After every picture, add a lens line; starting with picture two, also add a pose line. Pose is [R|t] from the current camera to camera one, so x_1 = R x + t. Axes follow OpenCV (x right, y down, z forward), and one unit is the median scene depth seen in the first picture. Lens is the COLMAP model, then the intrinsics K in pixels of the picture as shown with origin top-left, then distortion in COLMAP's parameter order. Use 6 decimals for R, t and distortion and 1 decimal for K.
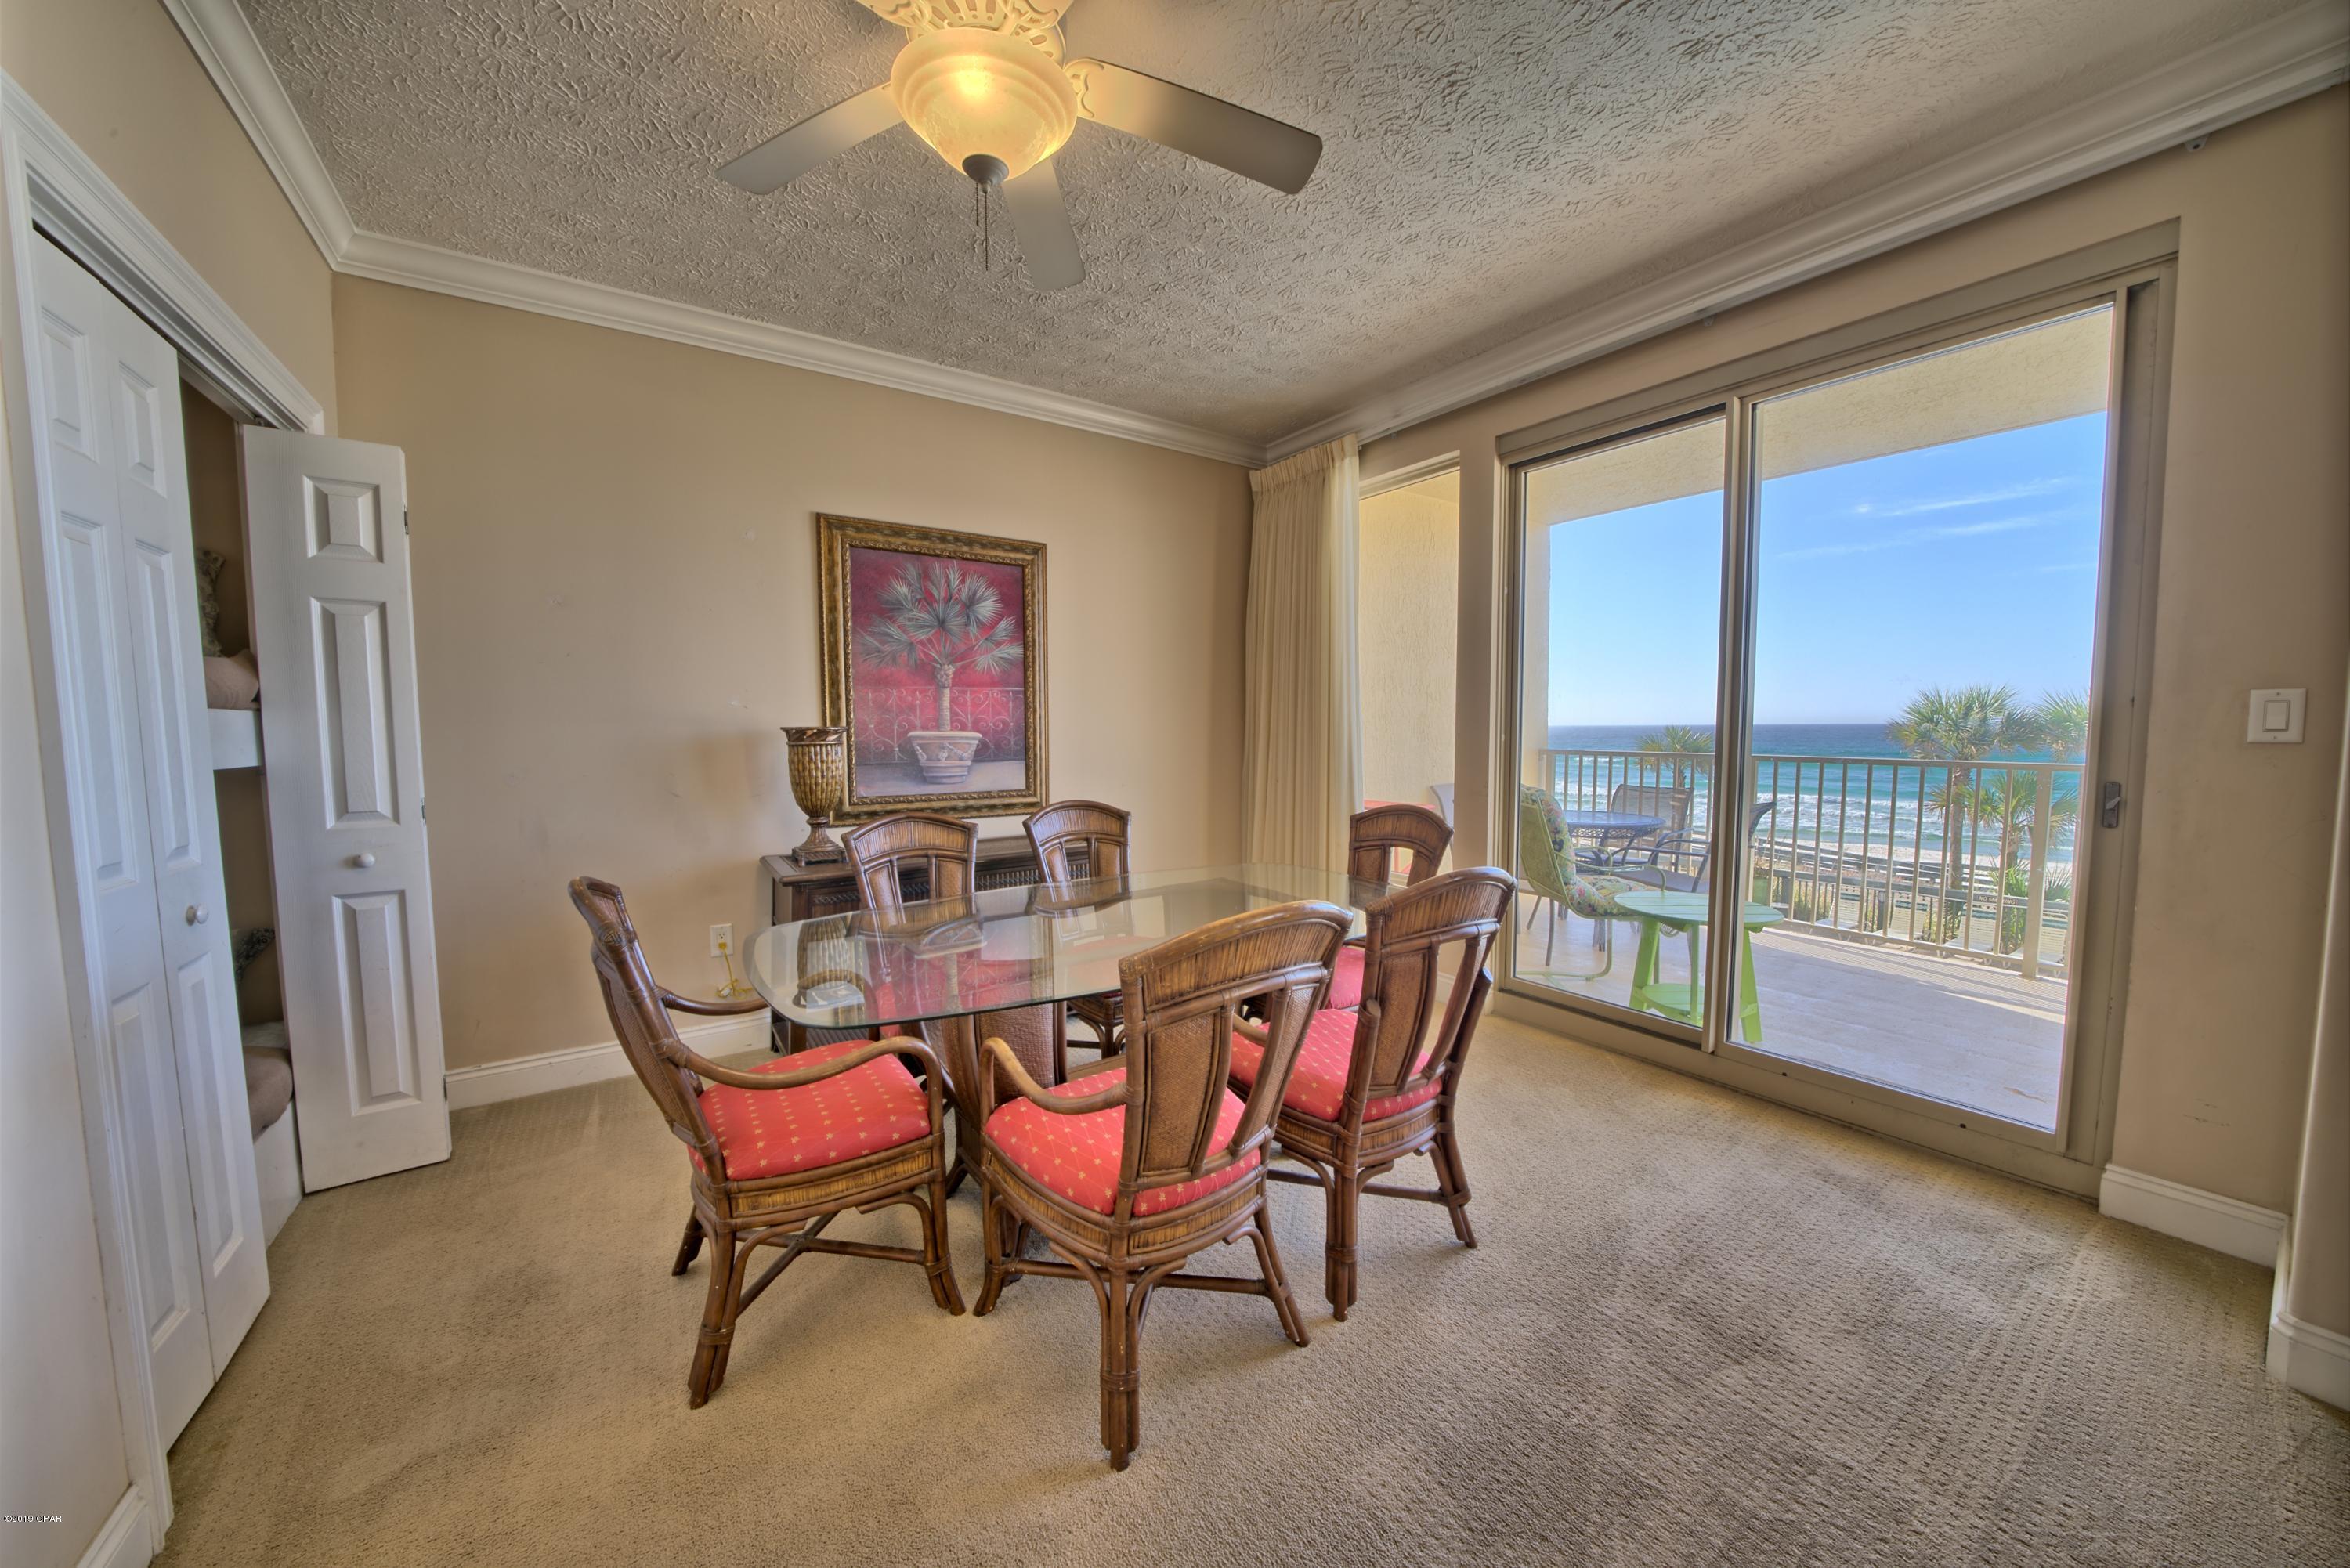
lens RADIAL K [[814.8, 0, 1163.9], [0, 814.8, 785.9], [0, 0, 1]] dist [-0.022907, 0.002291]
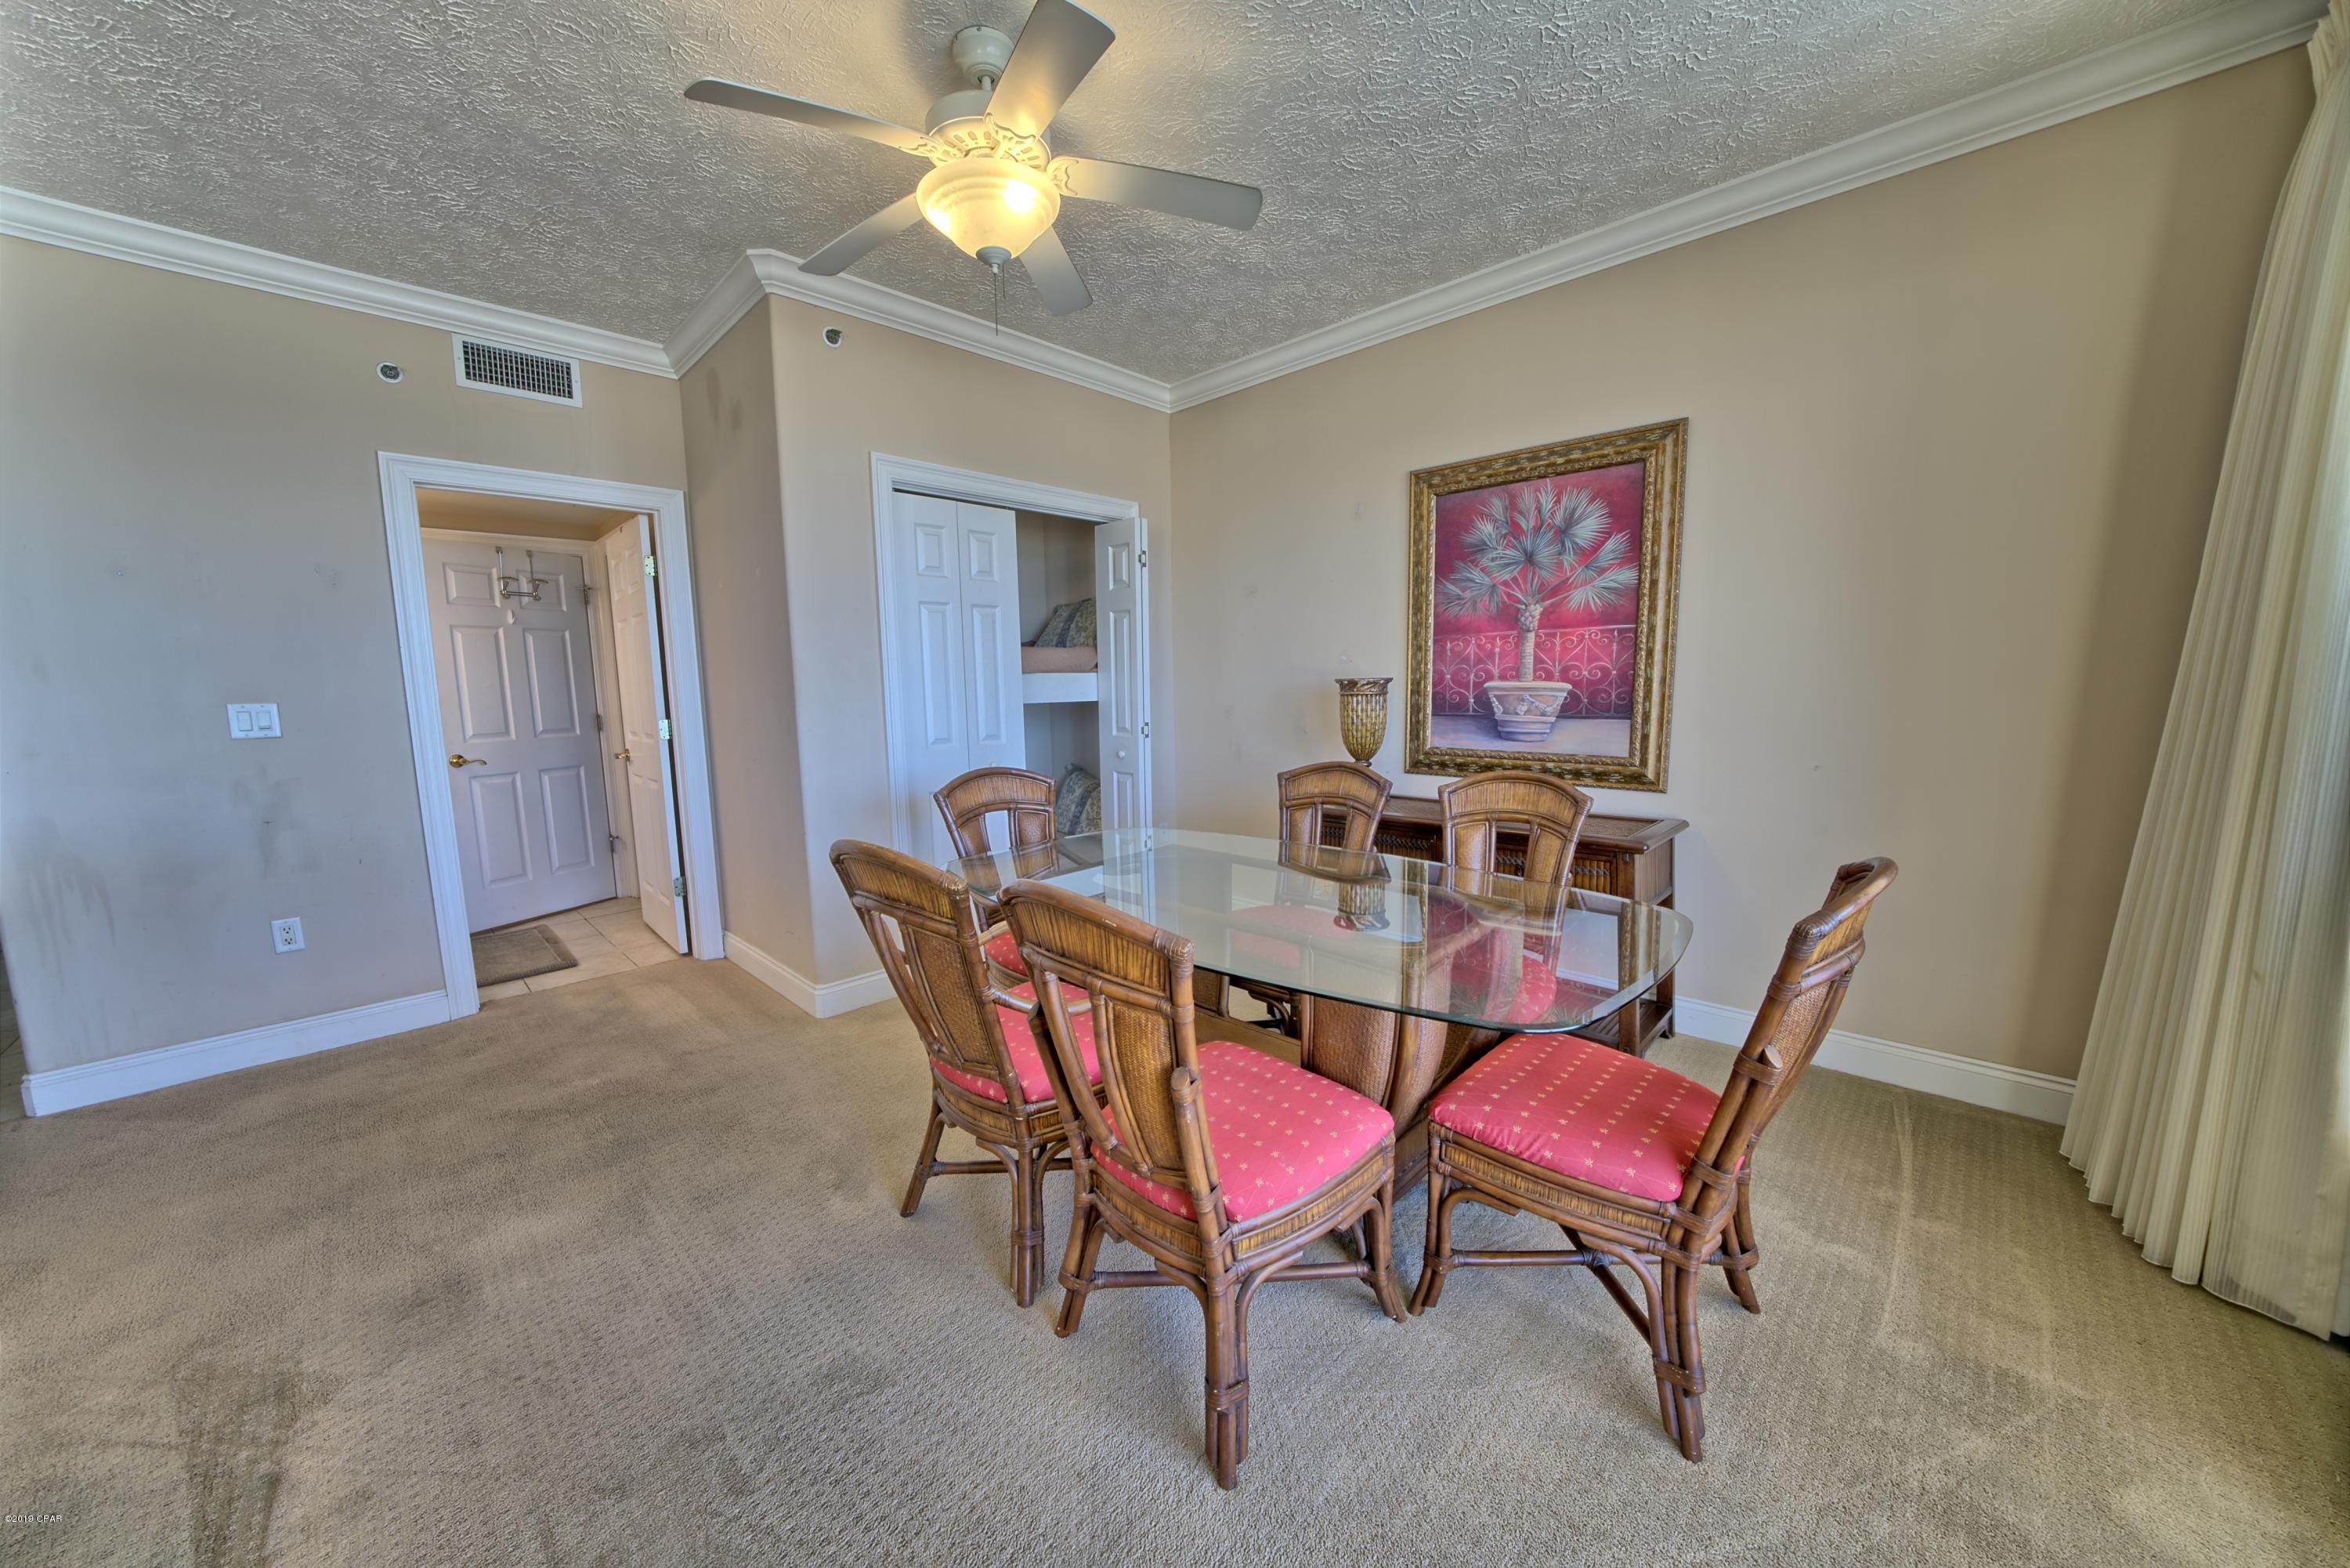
lens RADIAL K [[814.8, 0, 1170.0], [0, 814.8, 786.7], [0, 0, 1]] dist [-0.022907, 0.002291]
pose [[0.198745, 0.127279, -0.971751, 0.517027], [-0.055747, 0.991394, 0.118450, -0.036435], [0.978464, 0.030631, 0.204130, 0.444613]]
